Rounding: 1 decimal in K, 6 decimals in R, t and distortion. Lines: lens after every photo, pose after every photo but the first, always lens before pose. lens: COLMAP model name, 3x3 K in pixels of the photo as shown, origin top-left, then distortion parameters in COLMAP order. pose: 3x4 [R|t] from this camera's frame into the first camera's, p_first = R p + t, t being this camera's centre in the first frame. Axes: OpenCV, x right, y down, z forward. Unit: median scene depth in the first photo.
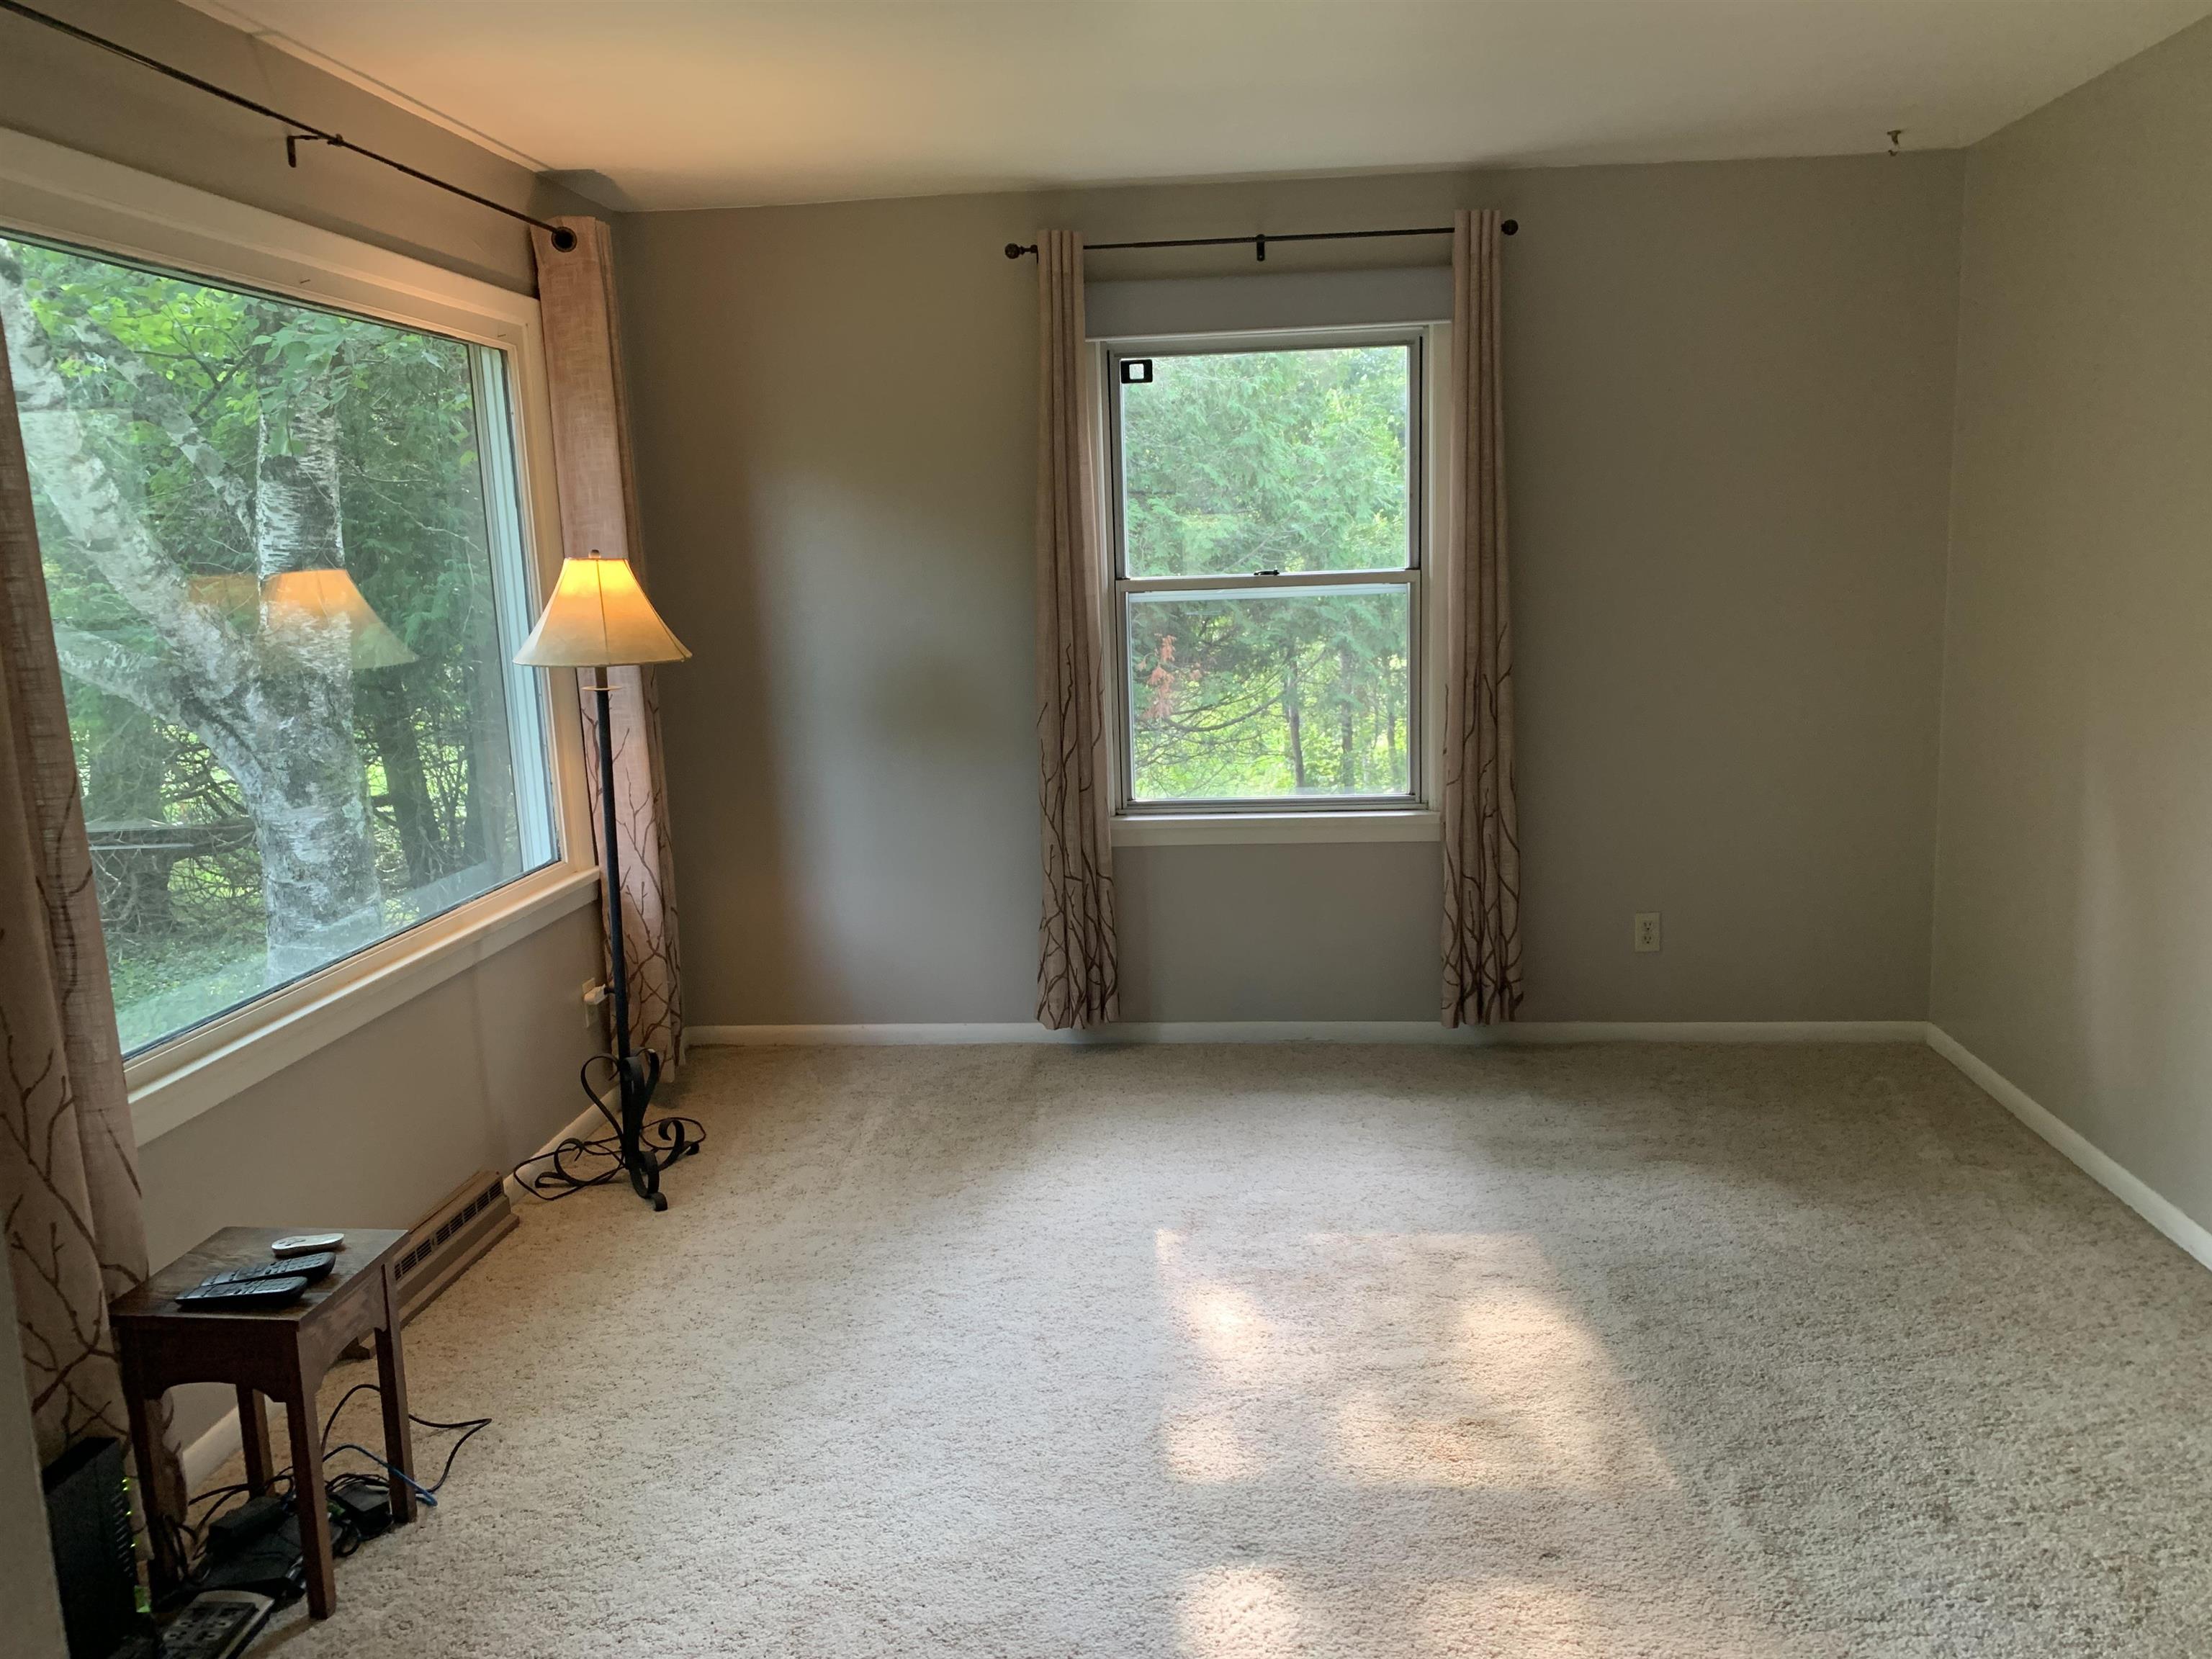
lens RADIAL K [[1698.7, 0, 1114.6], [0, 1698.7, 831.1], [0, 0, 1]] dist [0.058433, -0.085013]
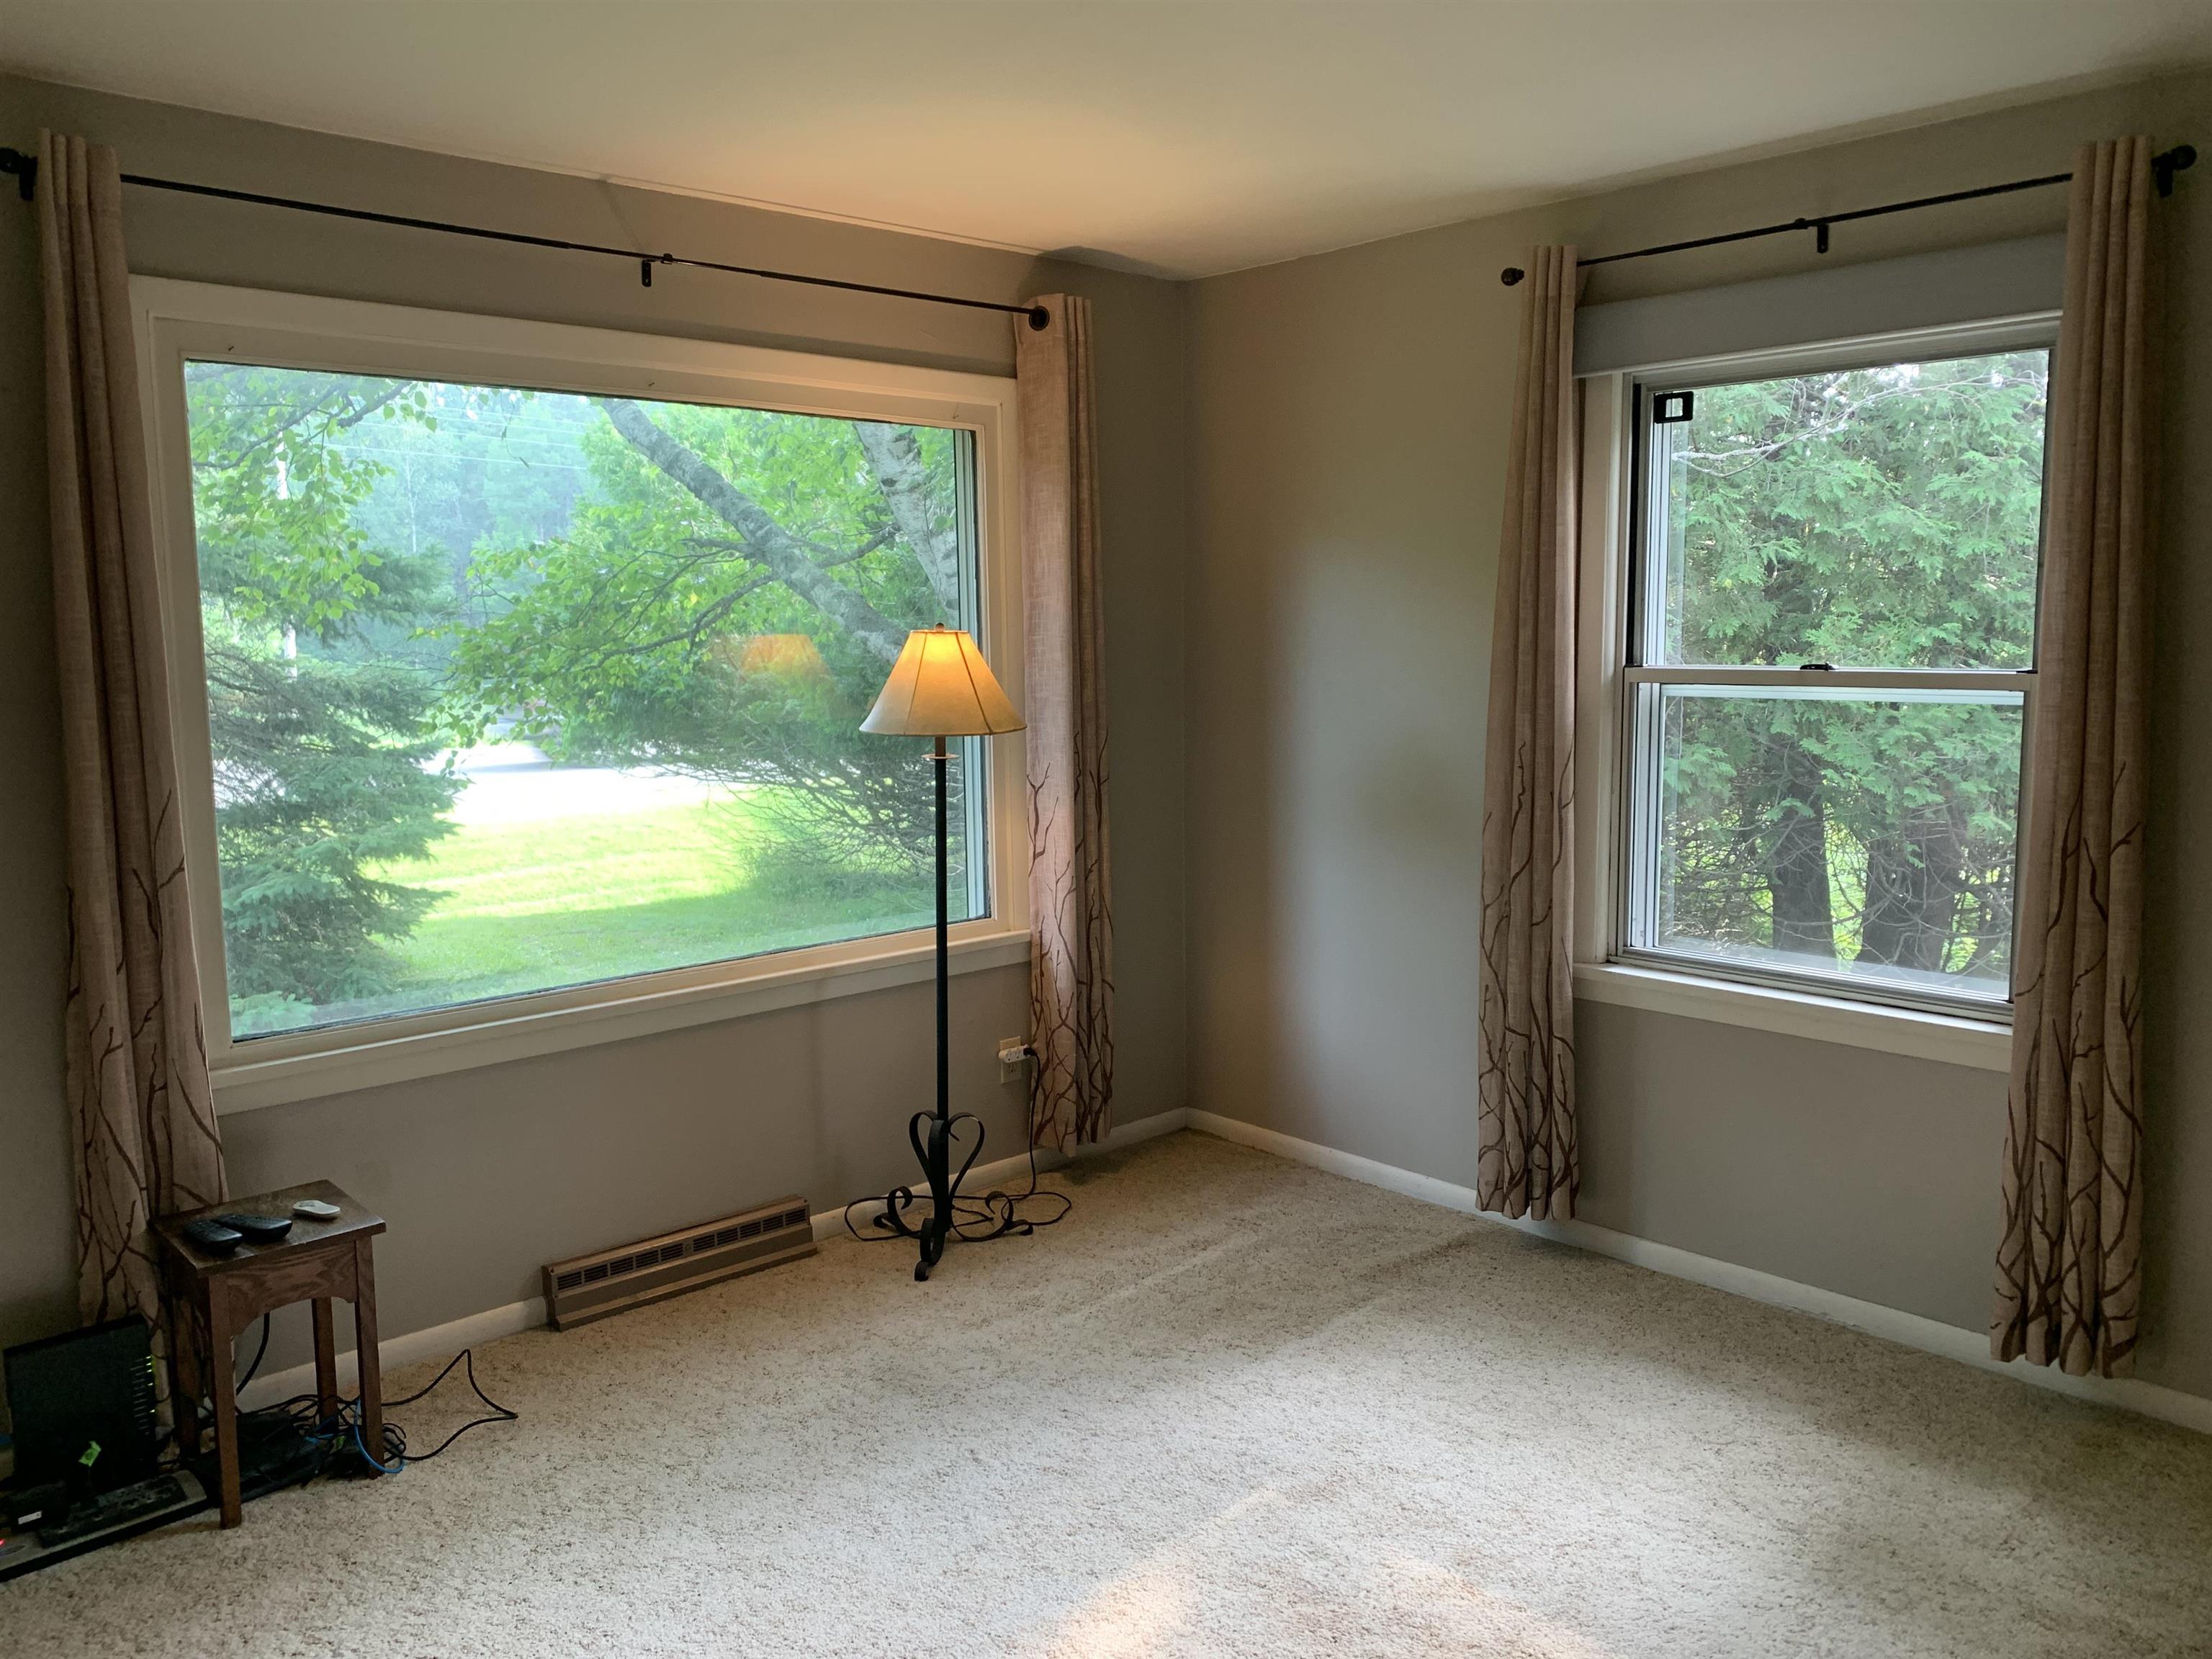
lens RADIAL K [[1698.7, 0, 1088.1], [0, 1698.7, 816.6], [0, 0, 1]] dist [0.058433, -0.085013]
pose [[0.735947, 0.101701, -0.669357, 0.376972], [-0.128223, 0.991698, 0.009698, -0.058022], [0.664786, 0.078690, 0.742878, 0.259175]]
